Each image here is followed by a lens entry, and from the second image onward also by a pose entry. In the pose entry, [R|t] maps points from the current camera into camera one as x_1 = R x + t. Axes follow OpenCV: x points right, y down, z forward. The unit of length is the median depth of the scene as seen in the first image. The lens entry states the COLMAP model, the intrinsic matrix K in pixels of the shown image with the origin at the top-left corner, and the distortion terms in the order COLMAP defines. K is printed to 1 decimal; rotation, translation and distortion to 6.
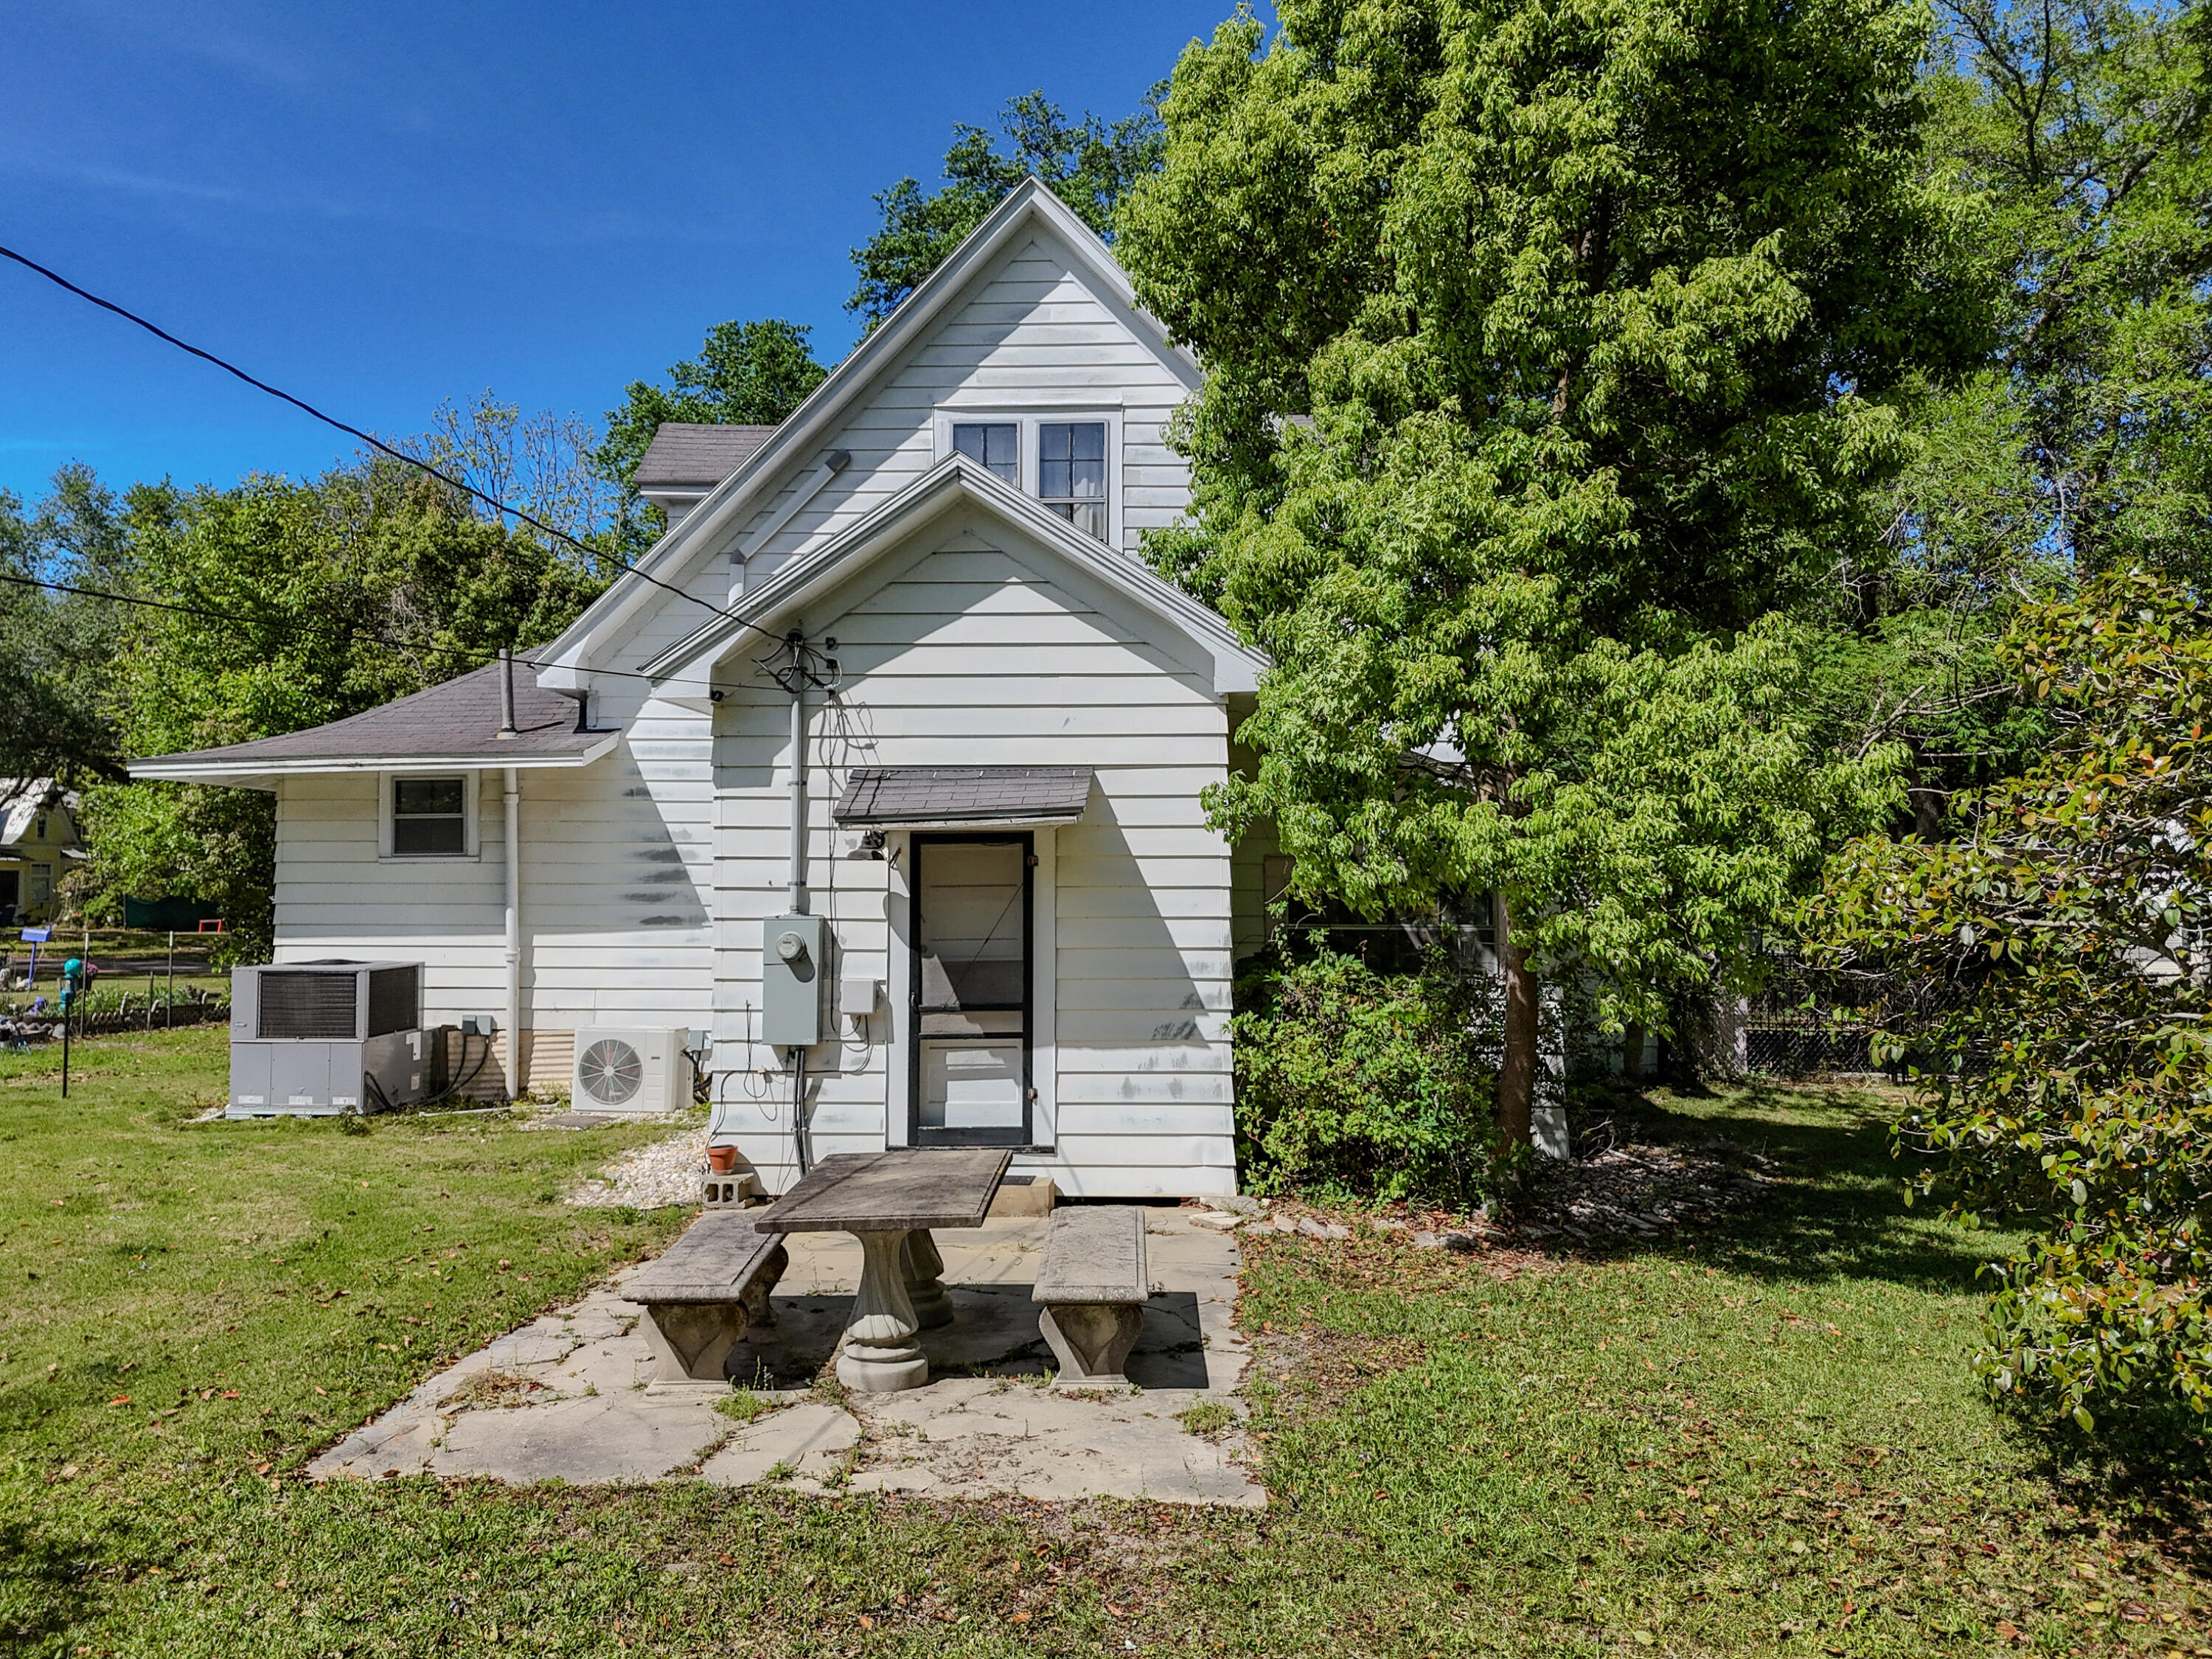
lens RADIAL K [[1564.6, 0, 1106.0], [0, 1564.6, 829.5], [0, 0, 1]] dist [0.000545, -0.004714]
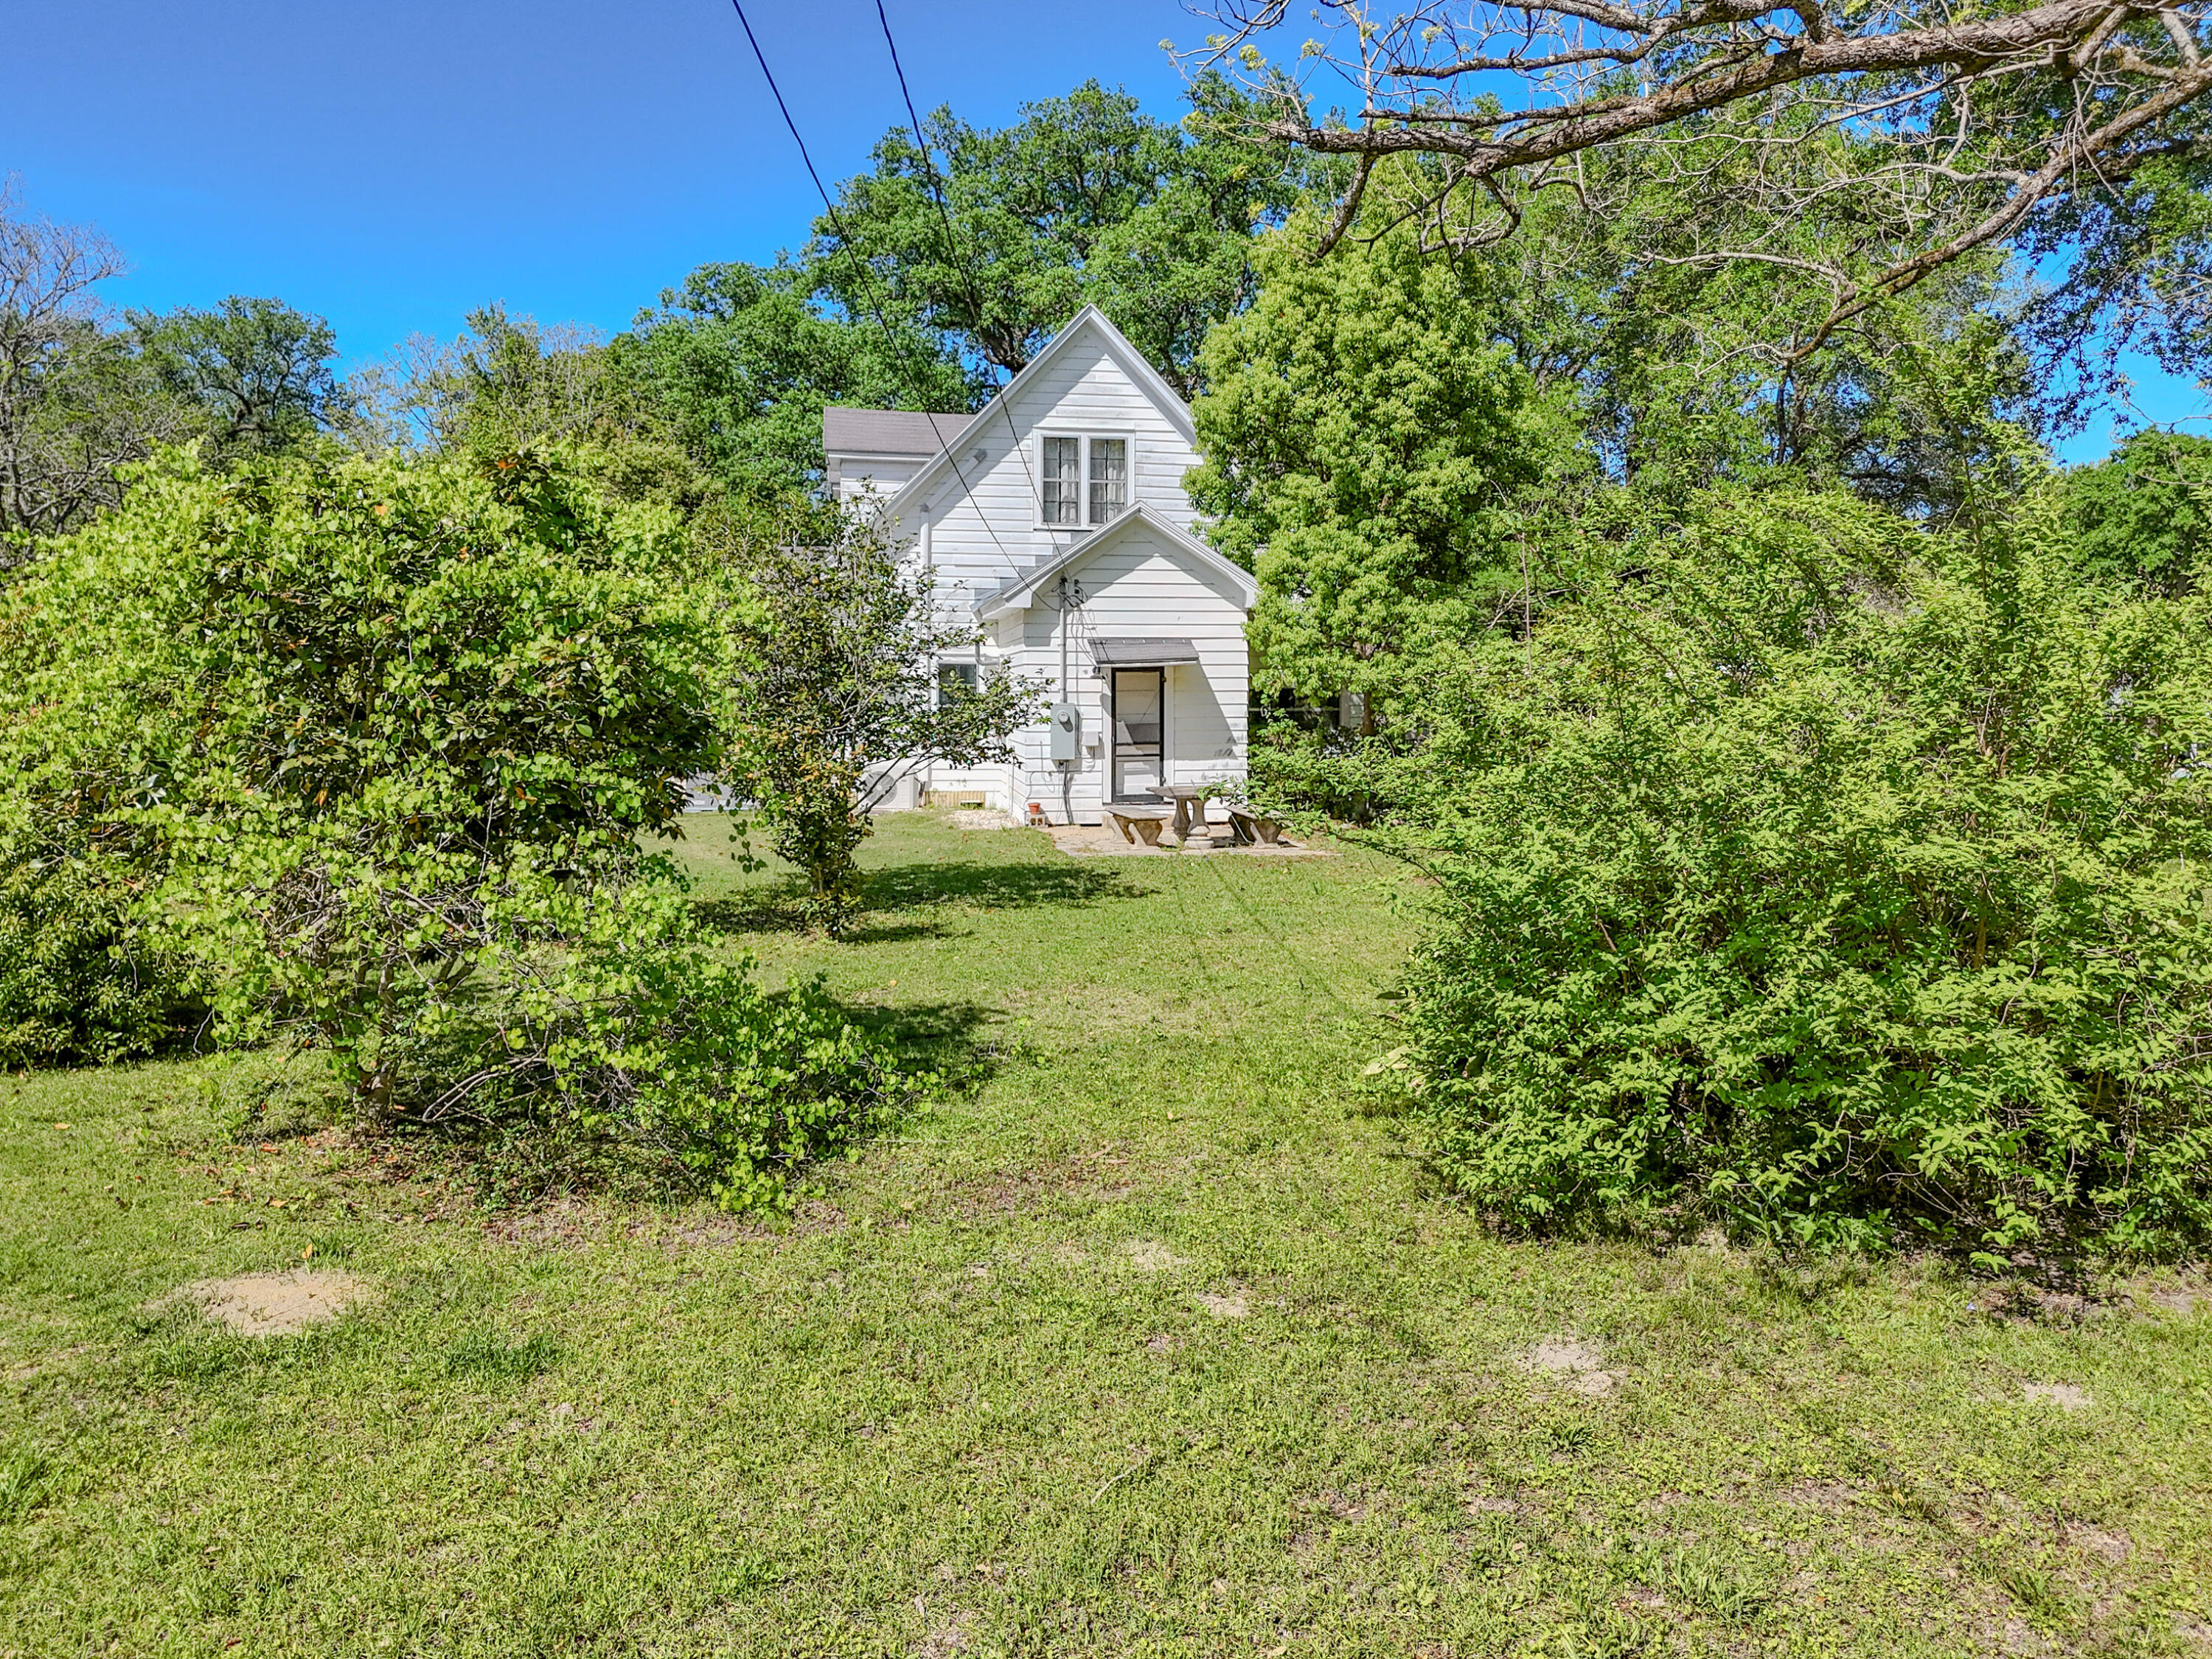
lens RADIAL K [[1564.6, 0, 1106.0], [0, 1564.6, 829.5], [0, 0, 1]] dist [0.000545, -0.004714]
pose [[0.979566, -0.015395, 0.200533, -0.603988], [-0.009861, 0.992190, 0.124343, -0.048905], [-0.200881, -0.123780, 0.971764, -1.282316]]
